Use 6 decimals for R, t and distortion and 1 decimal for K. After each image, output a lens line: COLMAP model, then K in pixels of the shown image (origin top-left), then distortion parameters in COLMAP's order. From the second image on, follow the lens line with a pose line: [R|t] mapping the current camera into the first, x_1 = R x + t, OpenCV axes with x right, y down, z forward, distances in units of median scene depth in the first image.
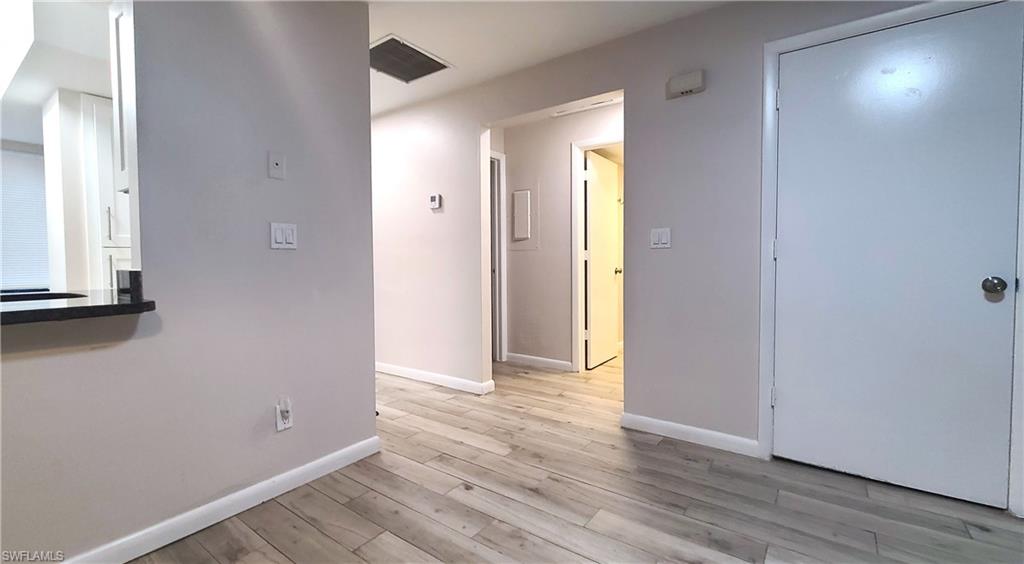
lens RADIAL K [[431.1, 0, 512.0], [0, 431.1, 282.0], [0, 0, 1]] dist [0.001905, -0.000172]
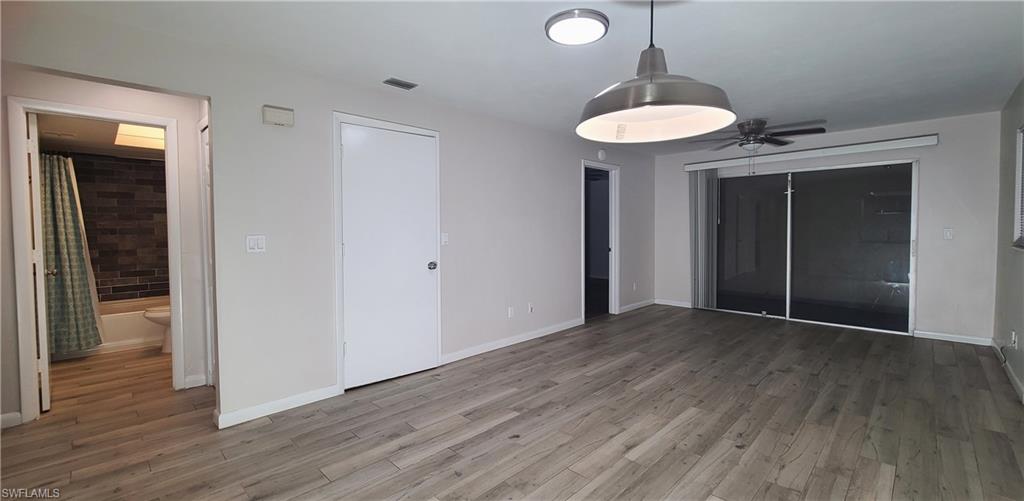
lens RADIAL K [[418.7, 0, 512.0], [0, 418.7, 250.5], [0, 0, 1]] dist [-0.000546, -0.000111]
pose [[0.155618, -0.047344, 0.986682, -0.653902], [0.051590, 0.997877, 0.039745, -0.094160], [-0.986469, 0.044718, 0.157730, 0.172011]]
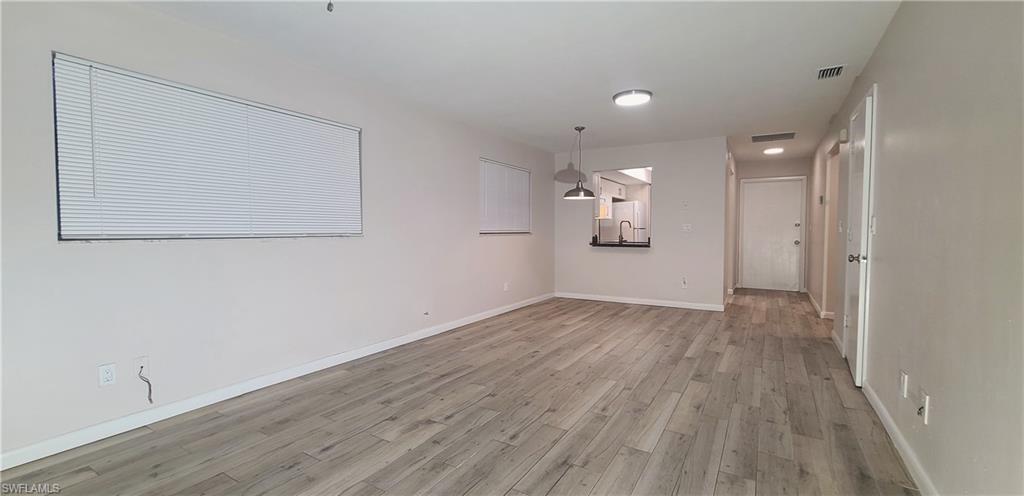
lens RADIAL K [[420.3, 0, 512.0], [0, 420.3, 248.0], [0, 0, 1]] dist [0.000942, -0.000078]
pose [[0.076136, 0.052226, -0.995729, 1.970859], [-0.046224, 0.997739, 0.048797, -0.037291], [0.996025, 0.042312, 0.078378, -0.421261]]
